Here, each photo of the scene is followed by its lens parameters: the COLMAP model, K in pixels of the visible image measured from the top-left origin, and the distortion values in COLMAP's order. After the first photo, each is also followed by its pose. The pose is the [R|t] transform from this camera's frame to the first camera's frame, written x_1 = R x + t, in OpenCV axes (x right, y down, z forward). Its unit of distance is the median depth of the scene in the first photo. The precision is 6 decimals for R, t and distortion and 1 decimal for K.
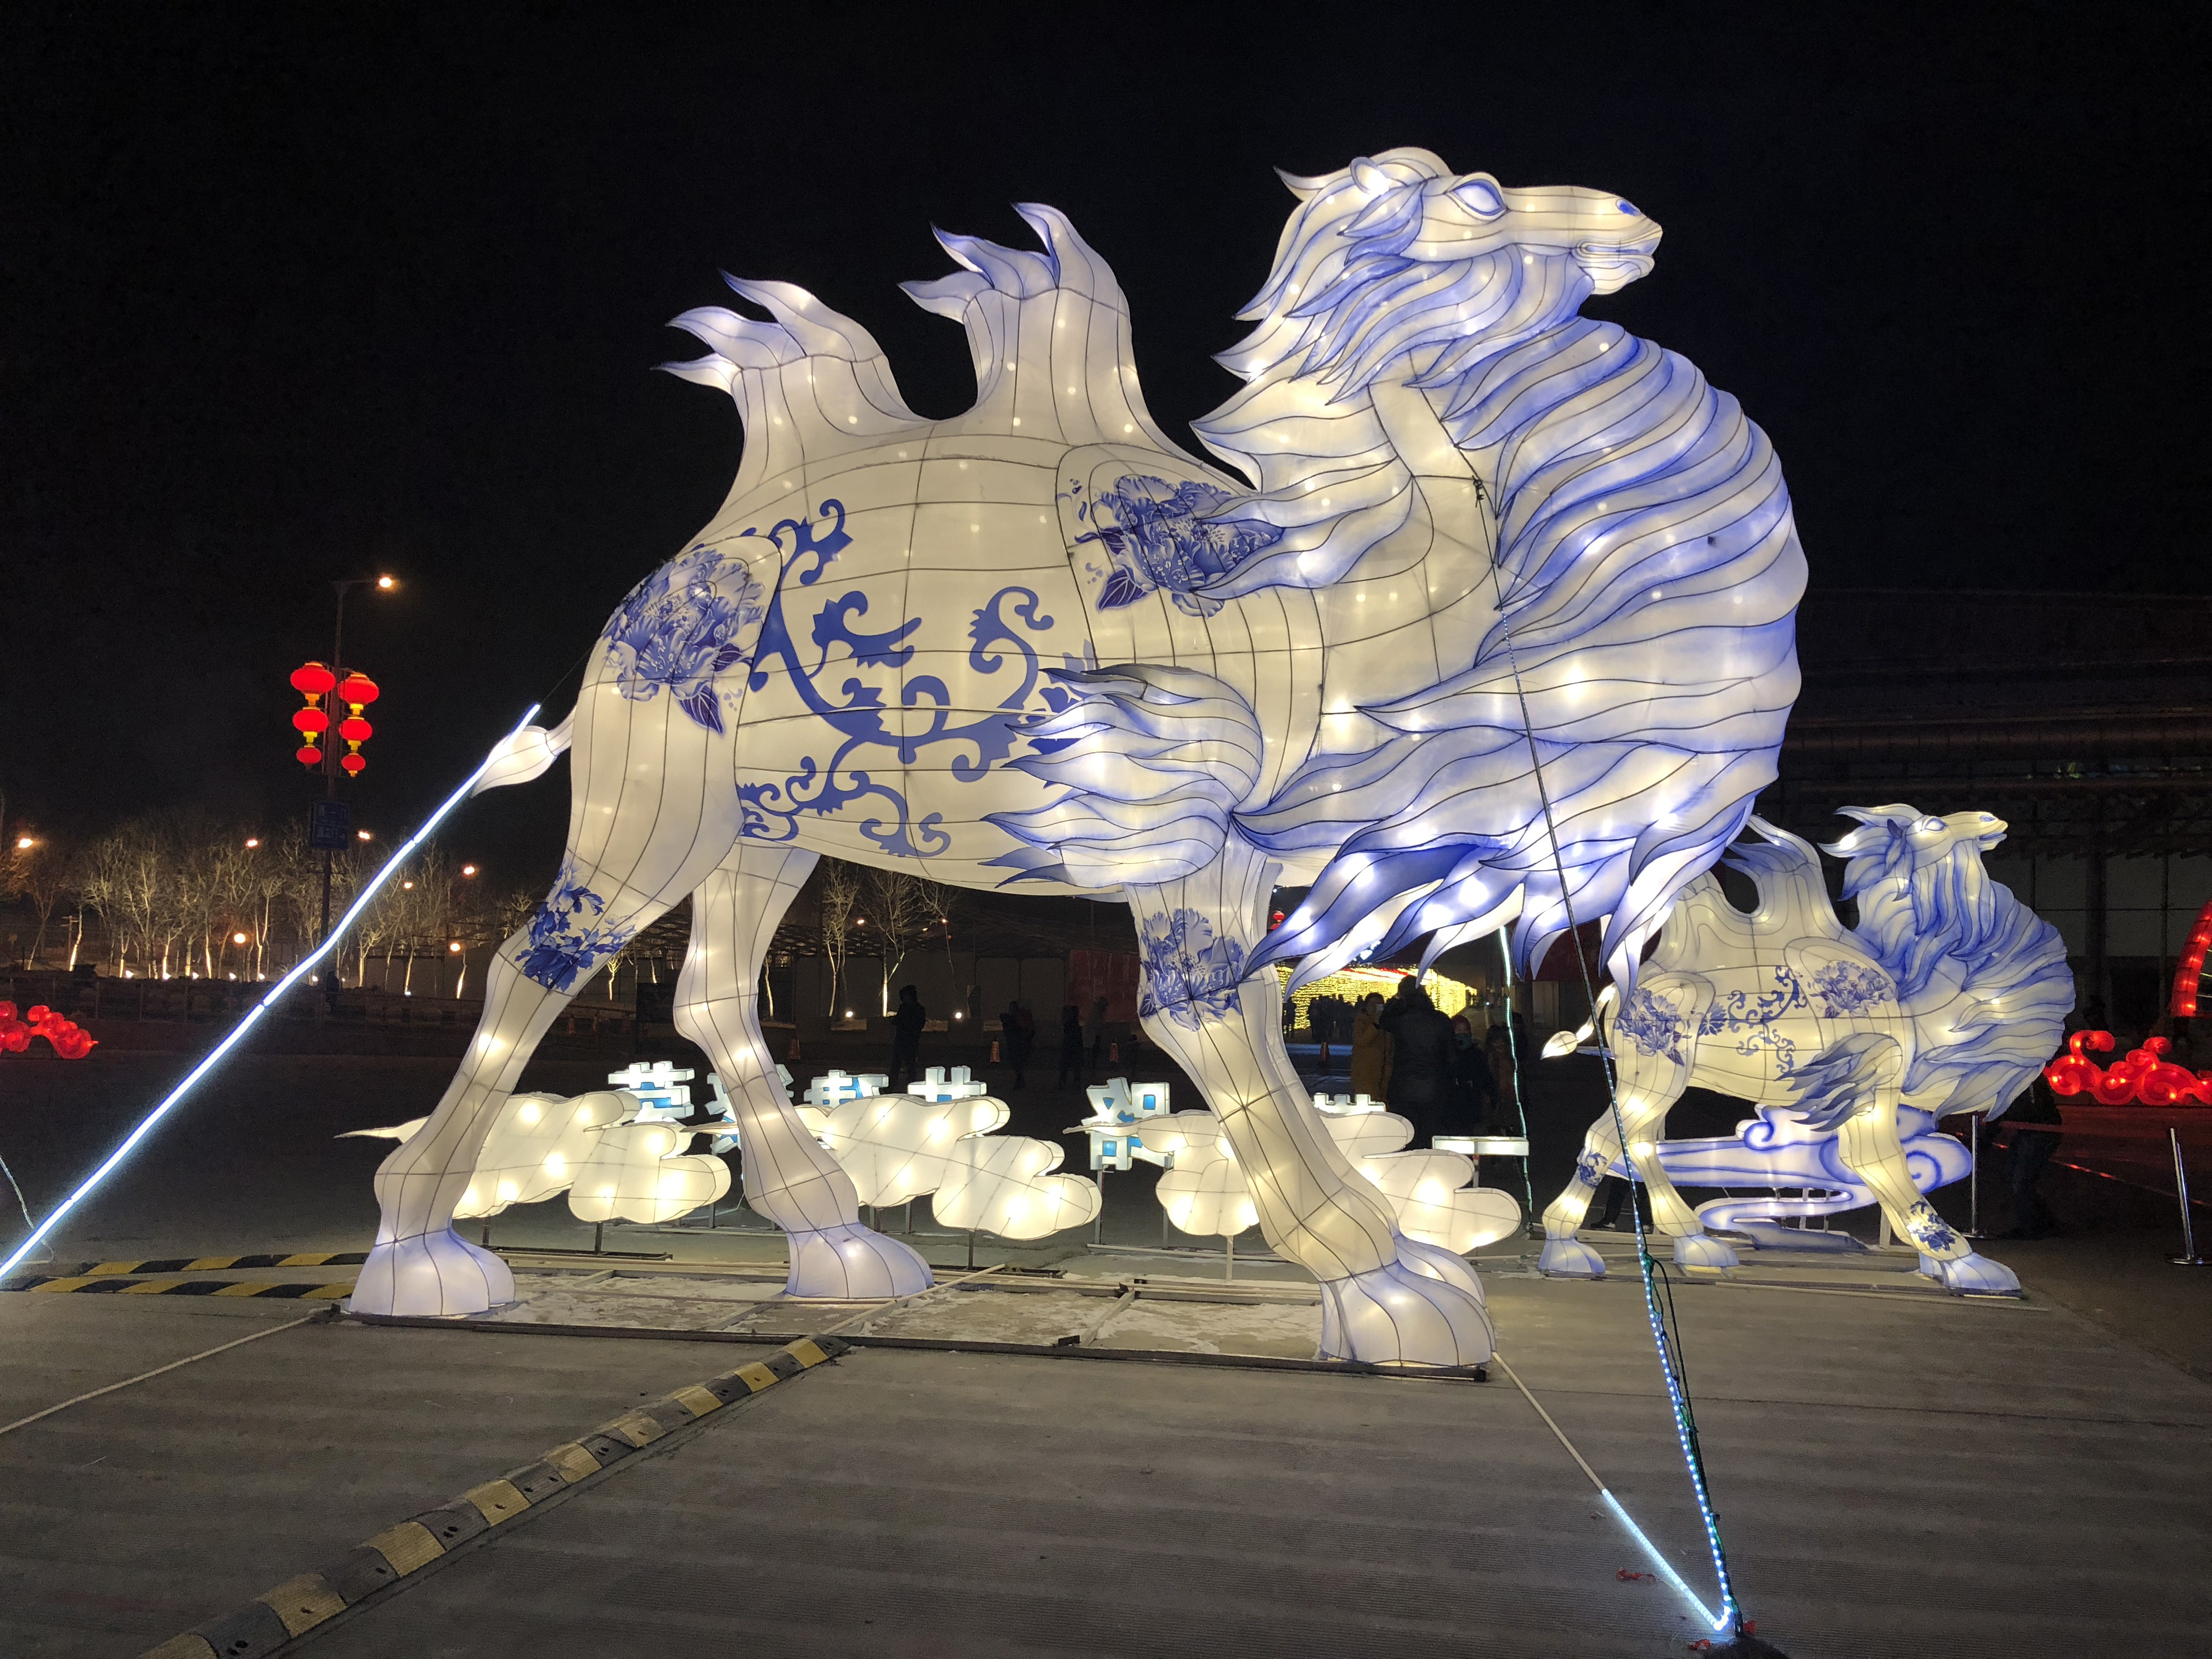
lens RADIAL K [[1859.7, 0, 1106.0], [0, 1859.7, 829.5], [0, 0, 1]] dist [0.050184, -0.109324]
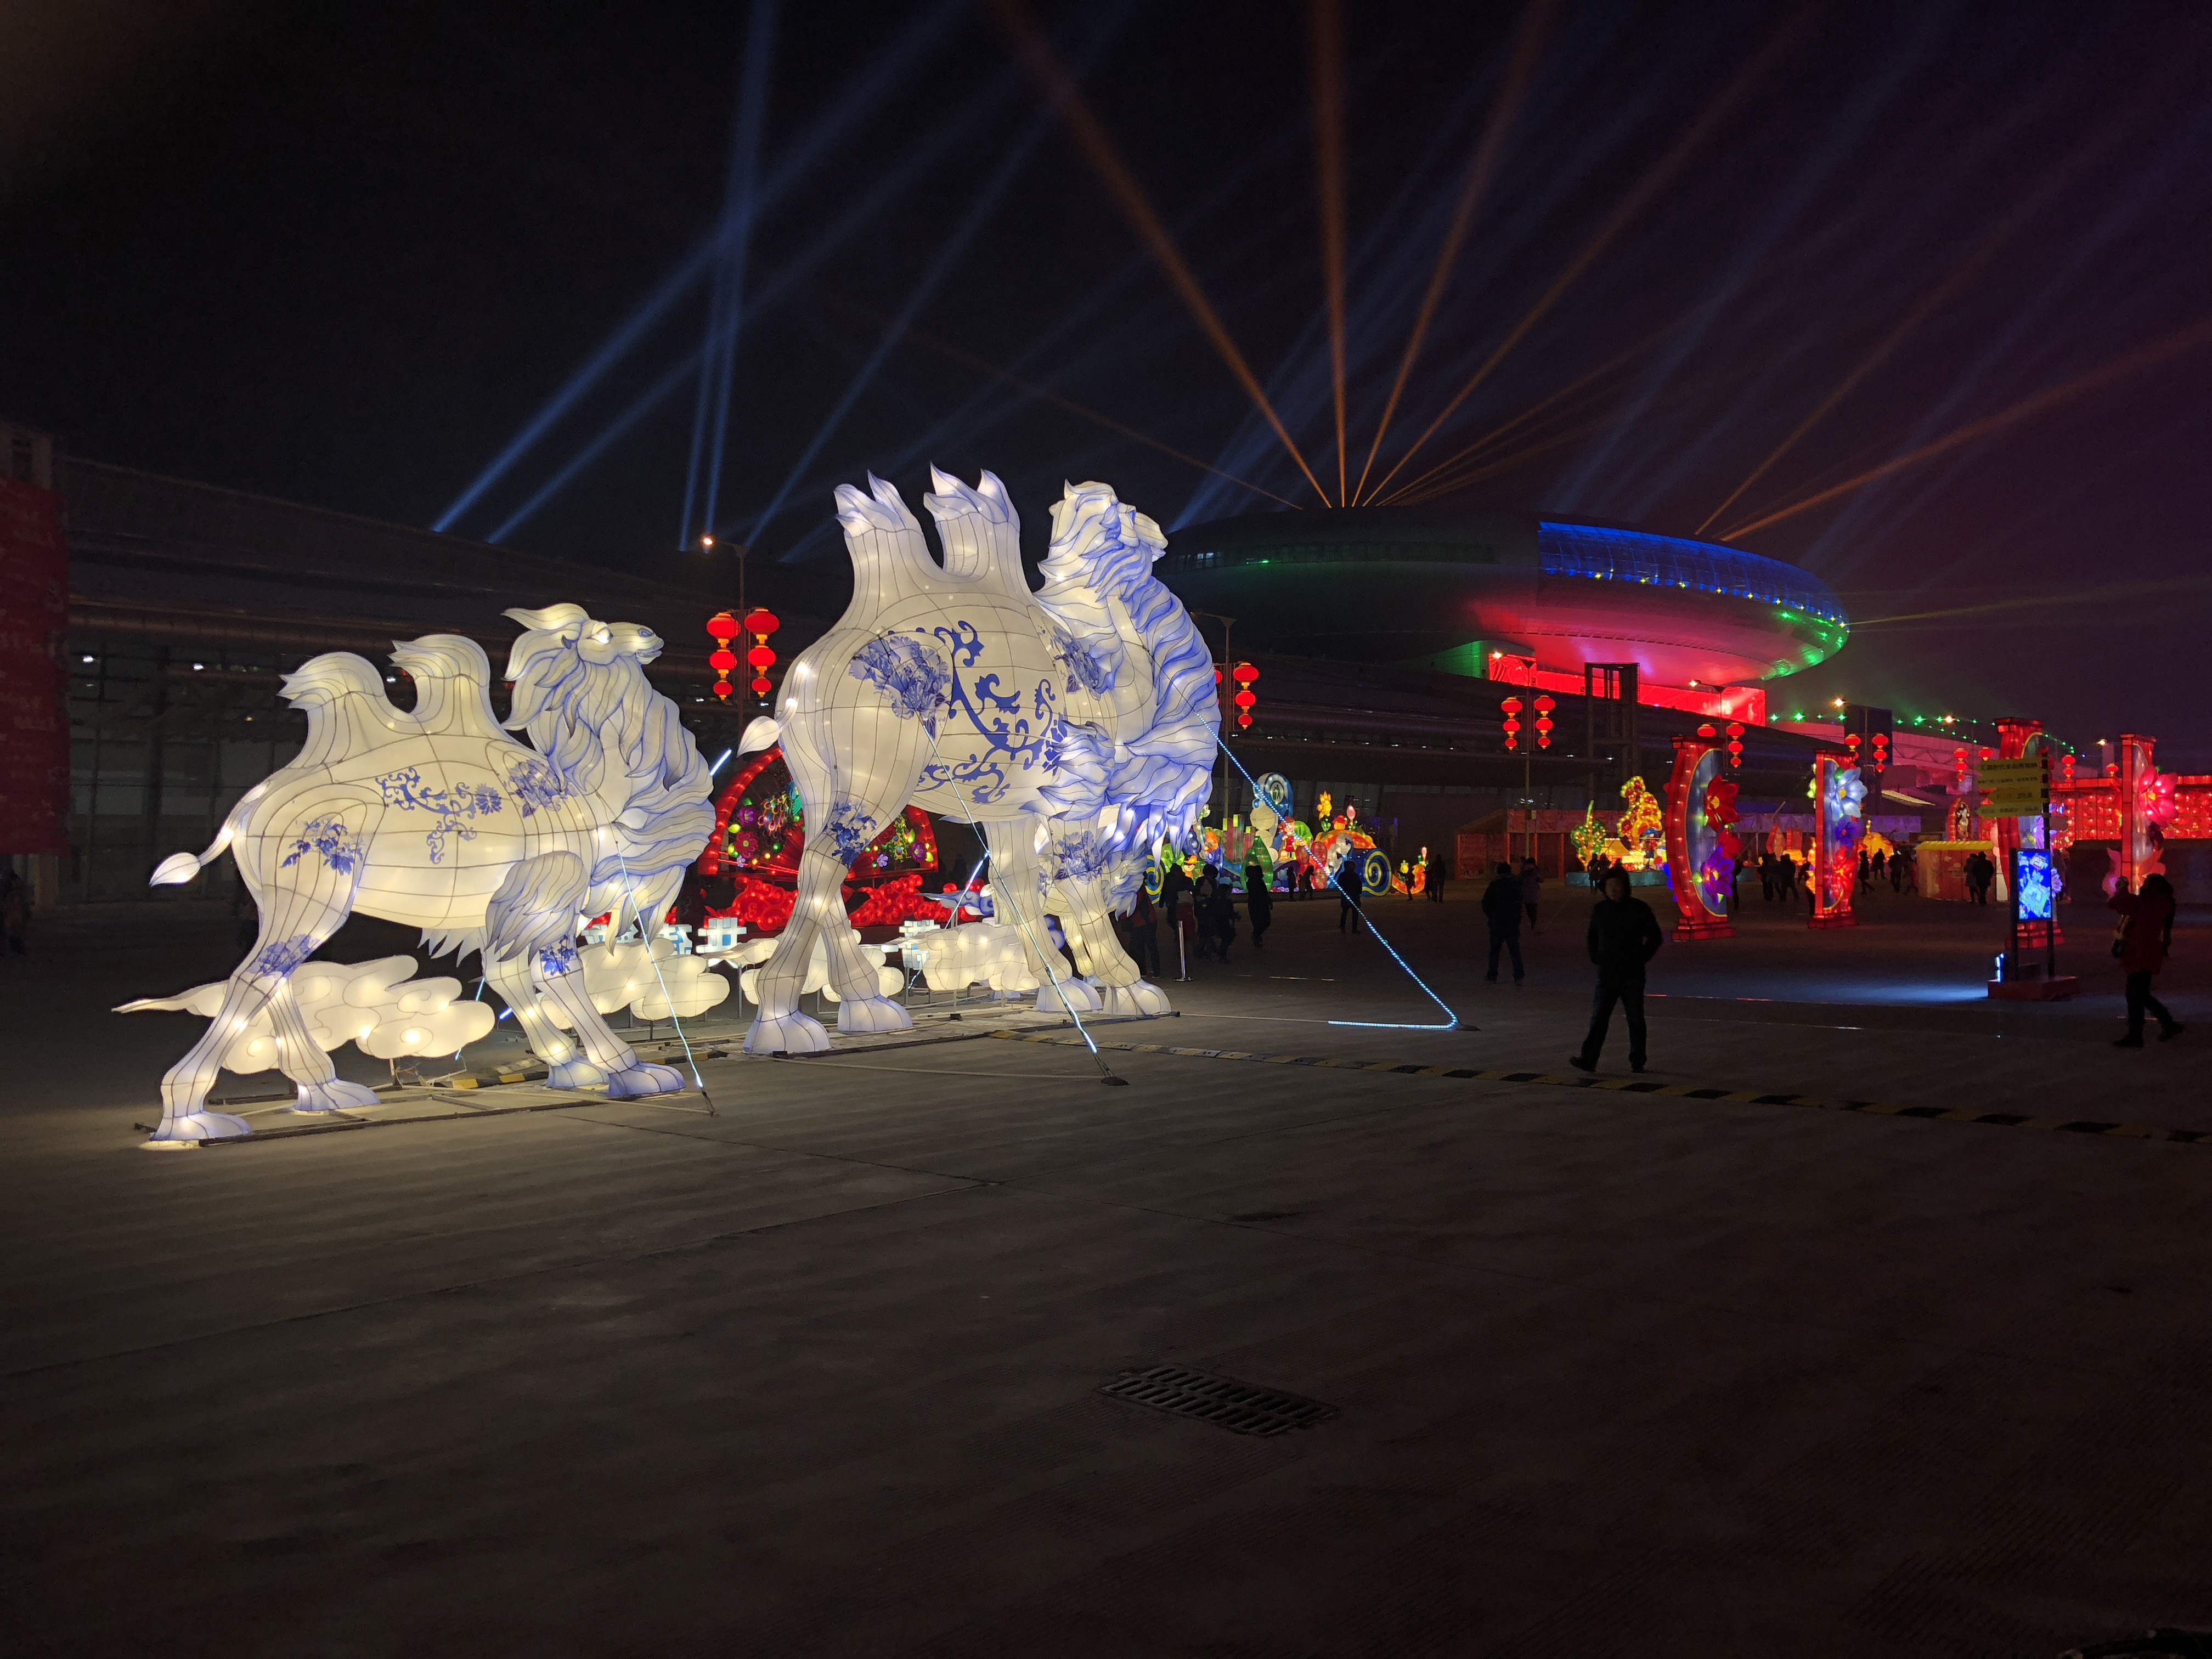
lens RADIAL K [[1859.7, 0, 1106.0], [0, 1859.7, 829.5], [0, 0, 1]] dist [0.050184, -0.109324]
pose [[0.464083, -0.005033, 0.885777, -1.864205], [-0.064956, 0.997098, 0.039697, -0.046668], [-0.883407, -0.075959, 0.462410, -0.061002]]
